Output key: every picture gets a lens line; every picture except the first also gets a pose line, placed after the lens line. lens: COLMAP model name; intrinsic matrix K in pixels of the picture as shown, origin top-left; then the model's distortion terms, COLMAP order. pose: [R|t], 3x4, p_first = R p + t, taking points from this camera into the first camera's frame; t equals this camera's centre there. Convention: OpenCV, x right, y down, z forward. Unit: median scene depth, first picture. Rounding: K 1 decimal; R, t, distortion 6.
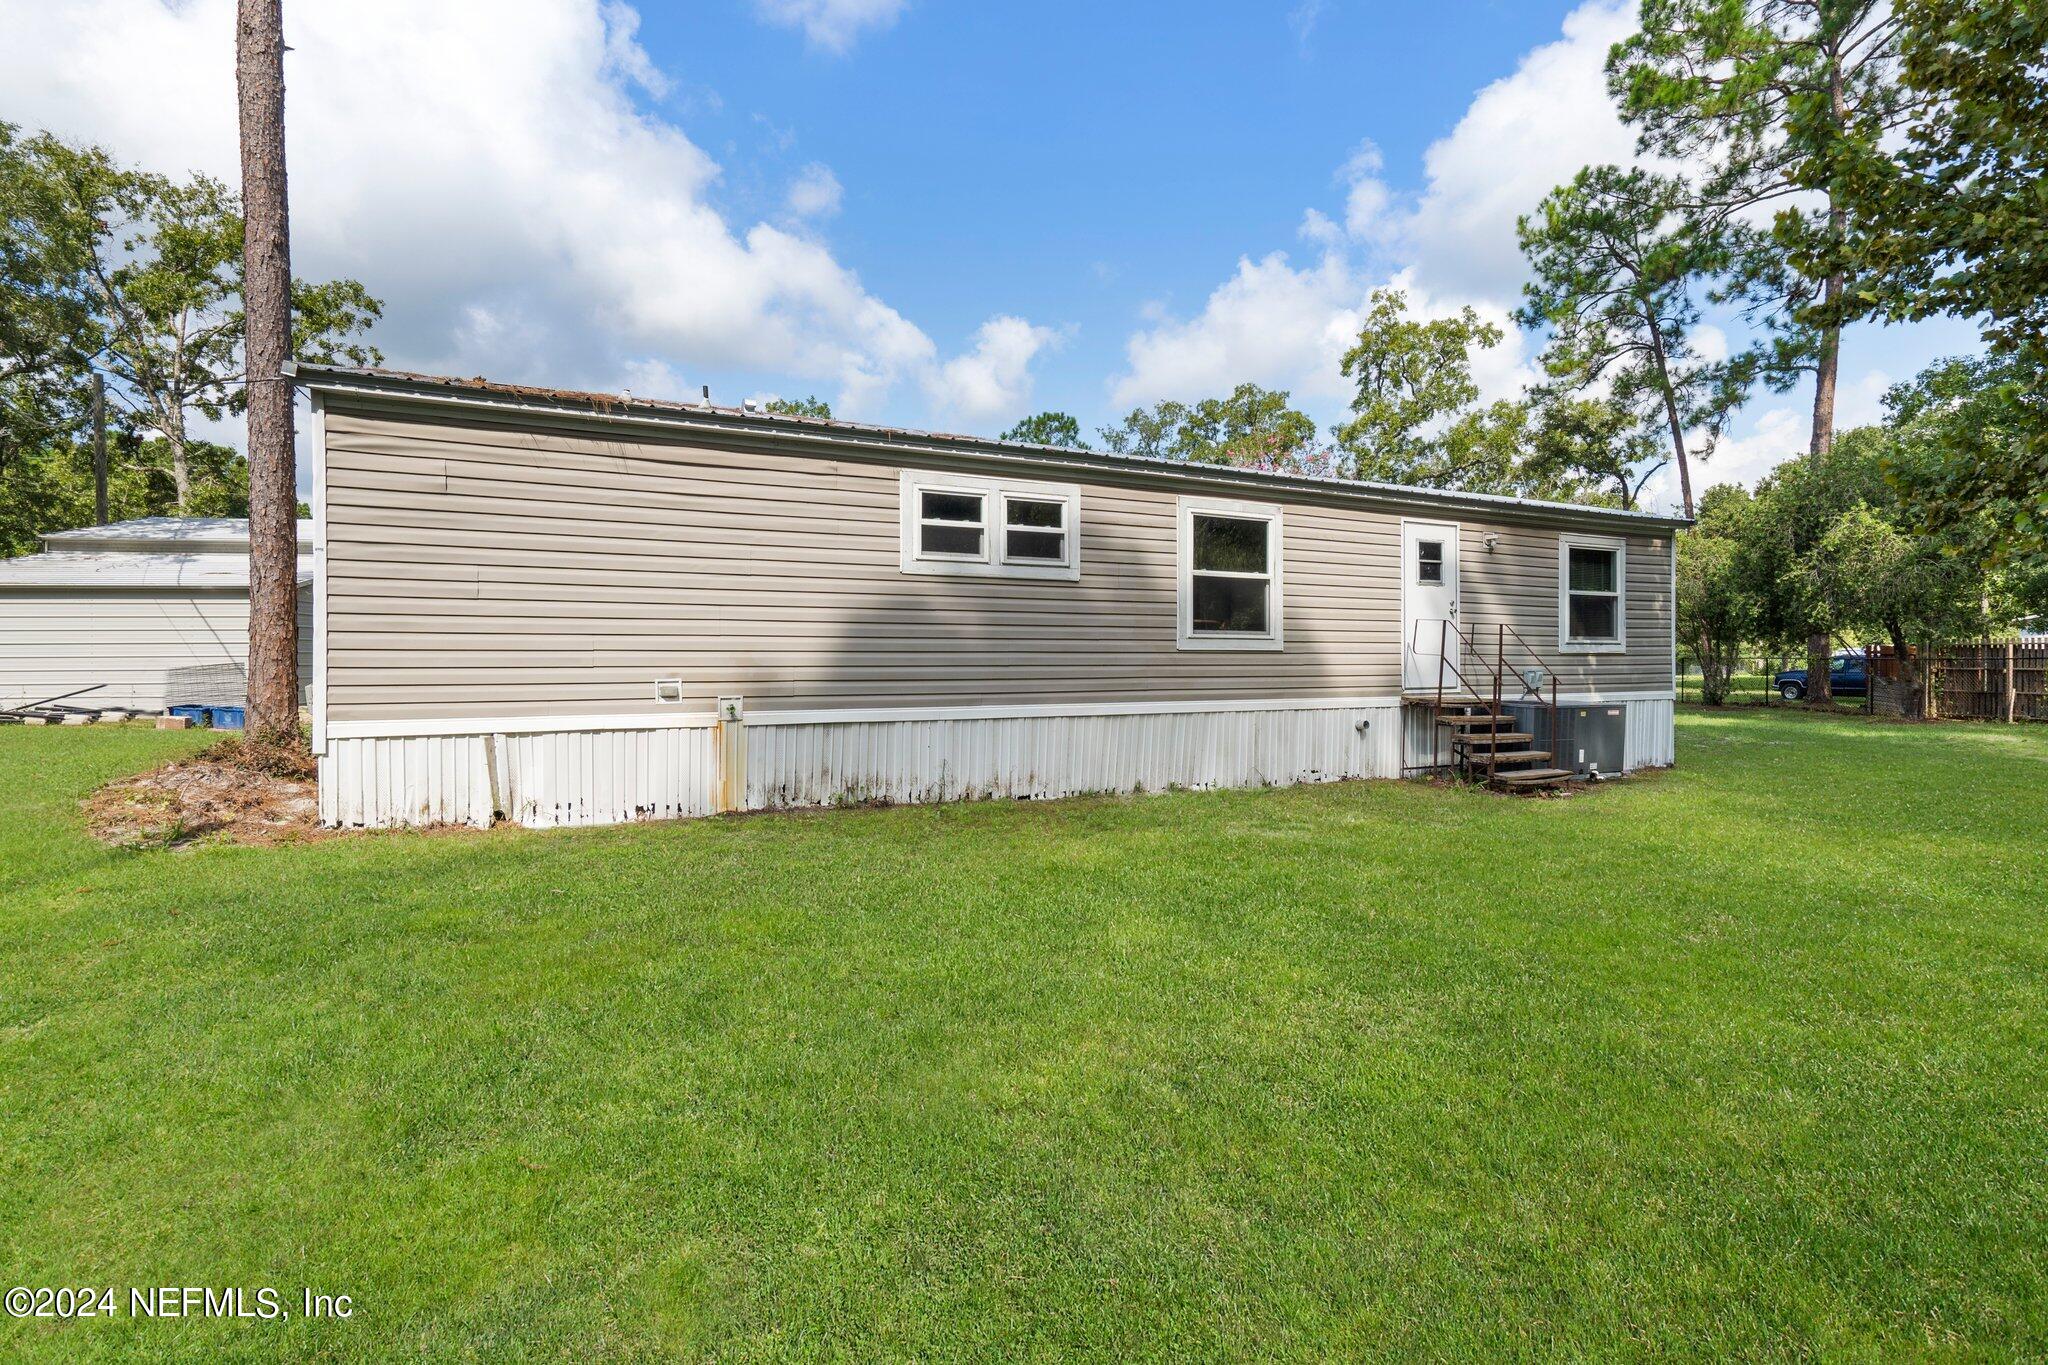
lens RADIAL K [[1018.3, 0, 1022.6], [0, 1018.3, 674.0], [0, 0, 1]] dist [0.000640, 0.000987]
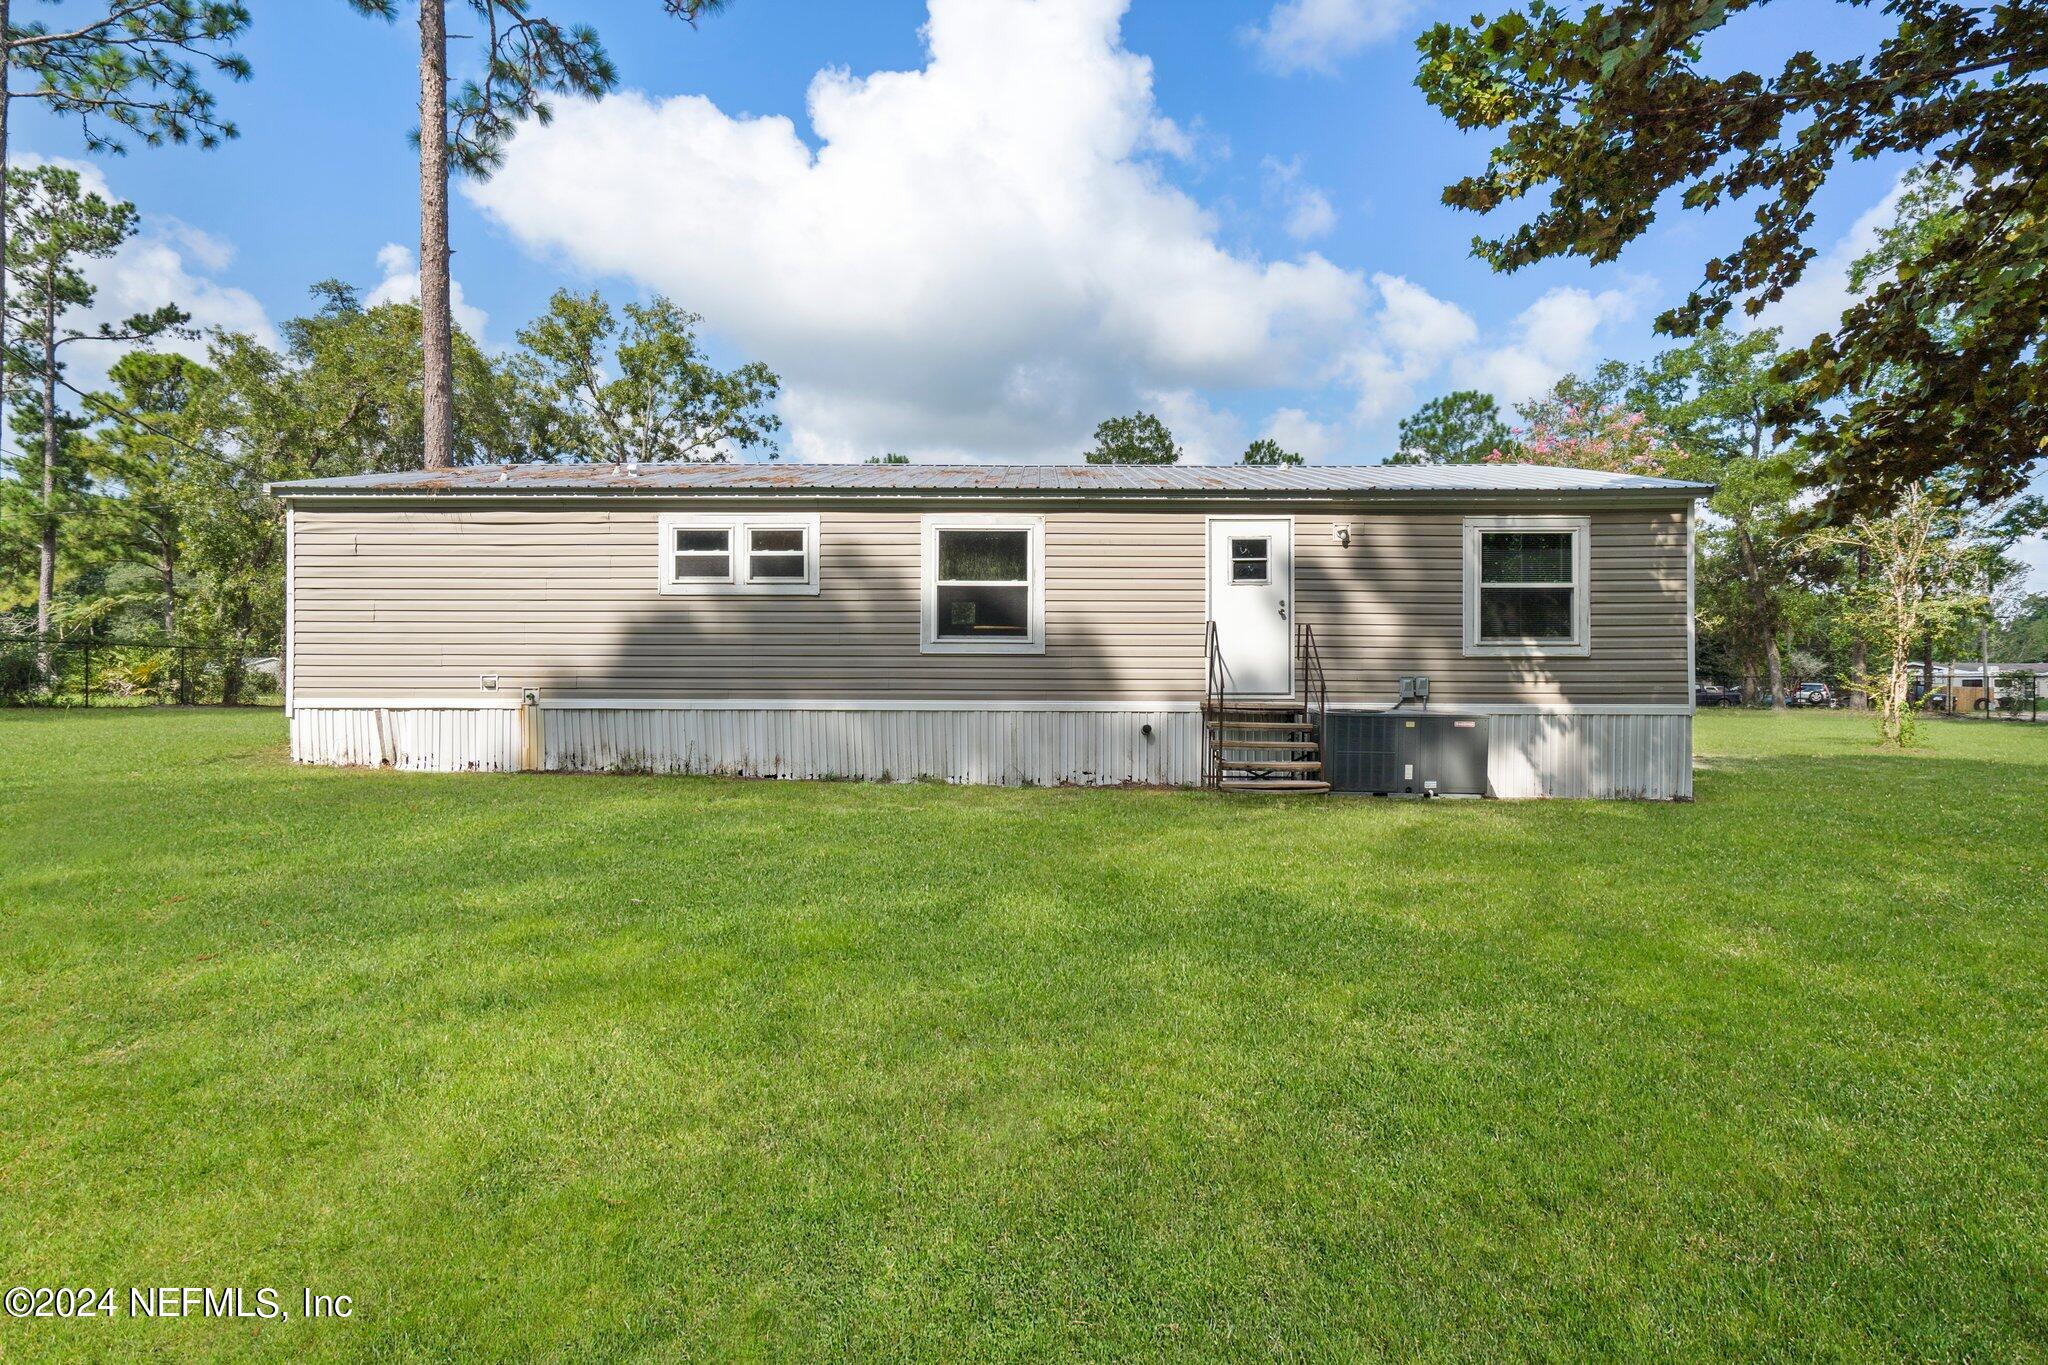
lens RADIAL K [[1091.9, 0, 1020.7], [0, 1091.9, 693.5], [0, 0, 1]] dist [0.002297, 0.000685]
pose [[0.876118, 0.010426, -0.481984, 0.821674], [-0.010227, 0.999943, 0.003041, 0.015188], [0.481988, 0.002265, 0.876175, 0.009037]]
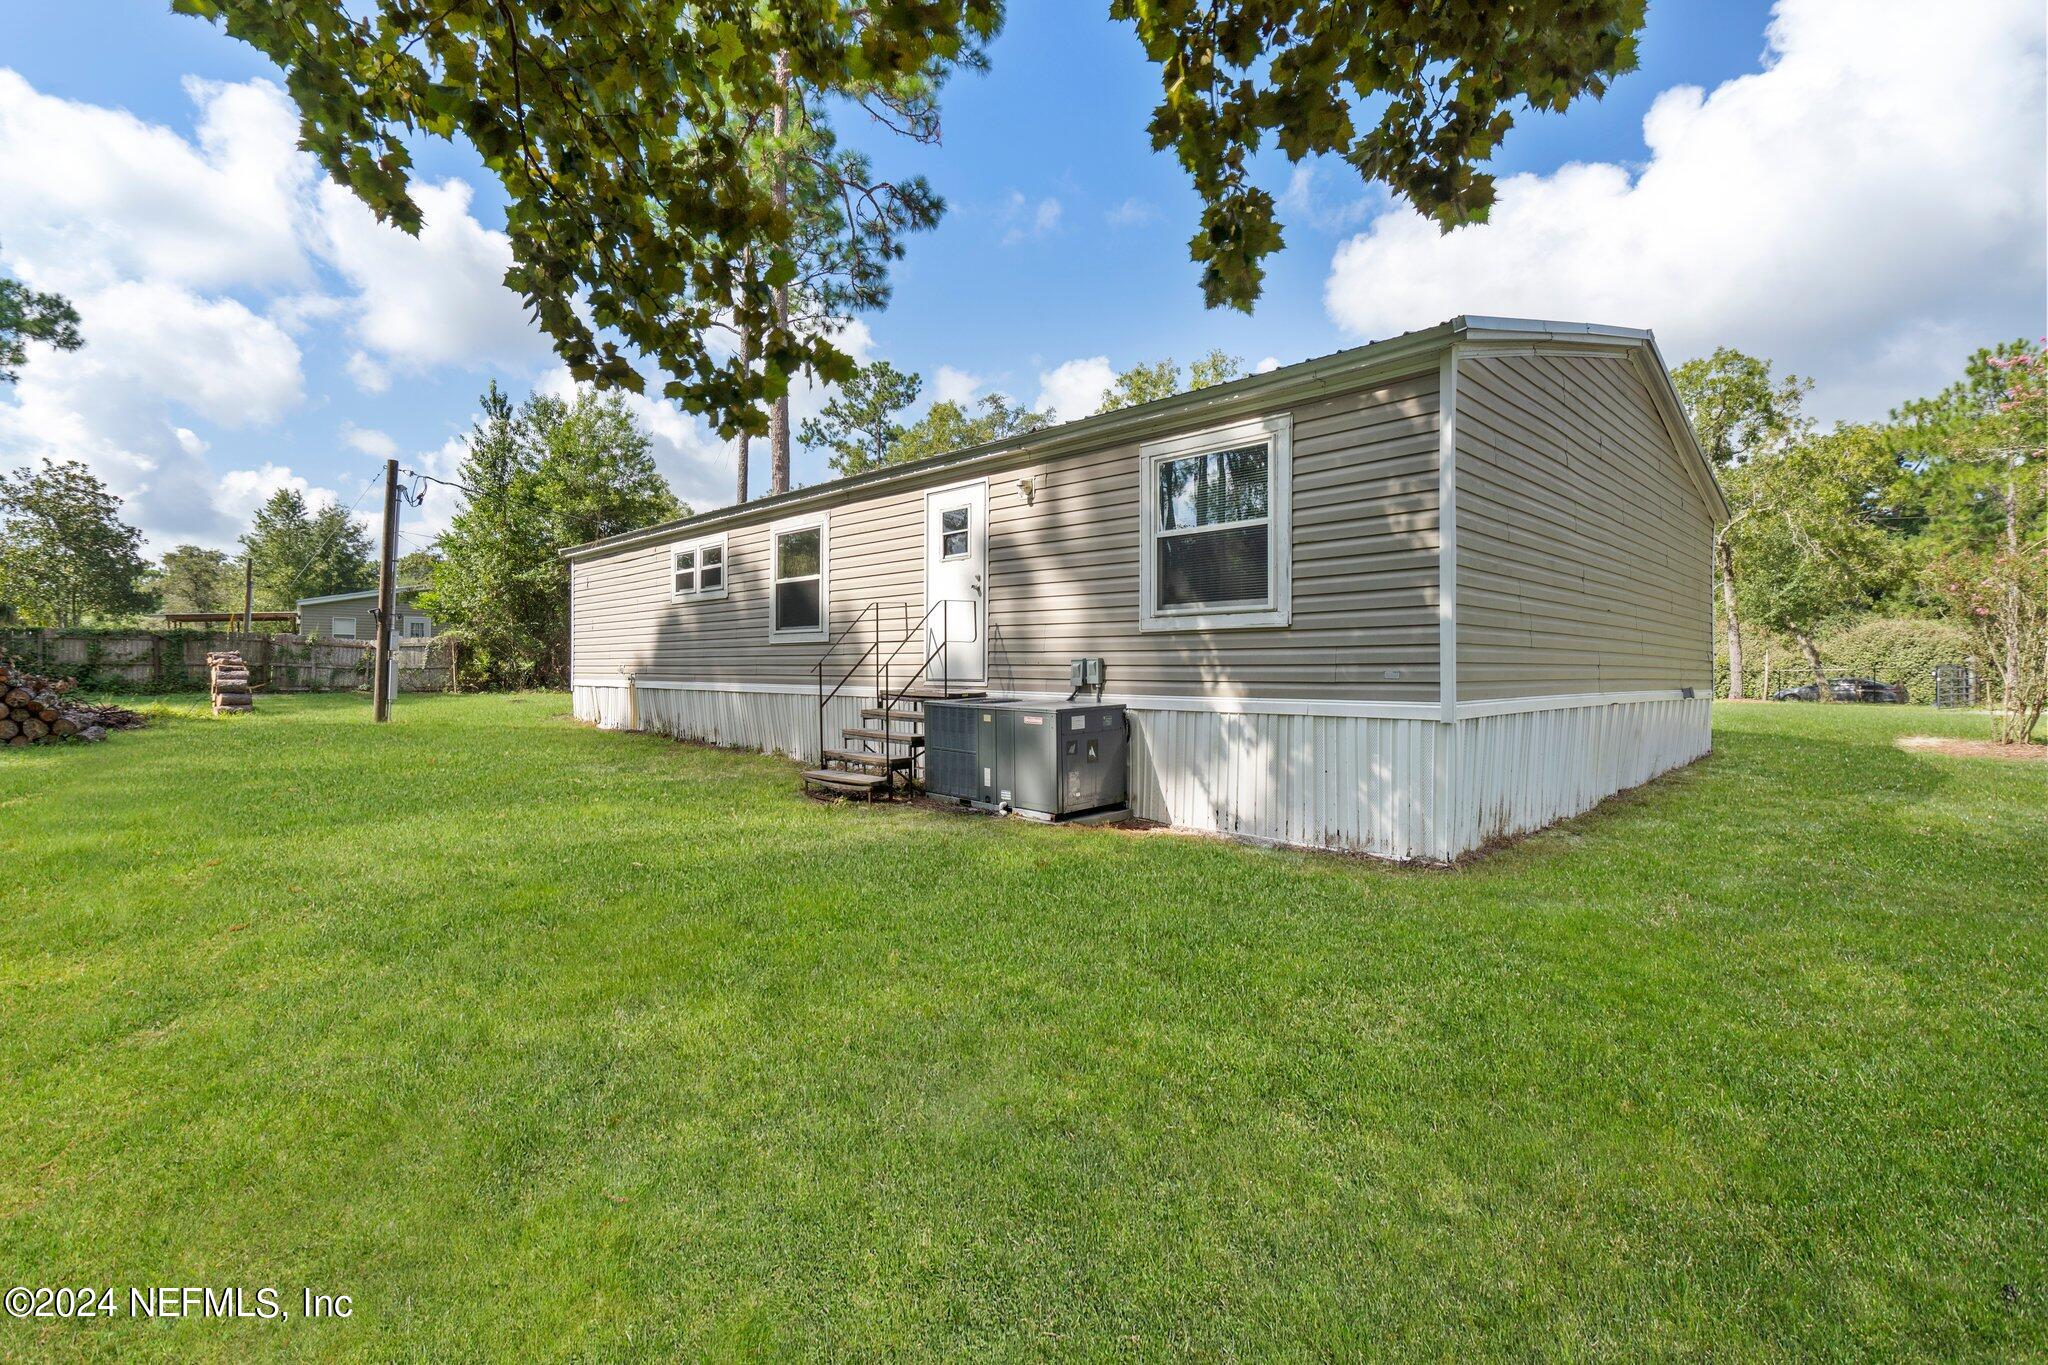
lens RADIAL K [[945.3, 0, 1024.0], [0, 945.3, 682.5], [0, 0, 1]] dist [-0.003291, 0.001661]
pose [[0.286368, 0.016254, -0.957982, 1.382281], [-0.010713, 0.999848, 0.013762, 0.005333], [0.958060, 0.006322, 0.286498, 0.965088]]
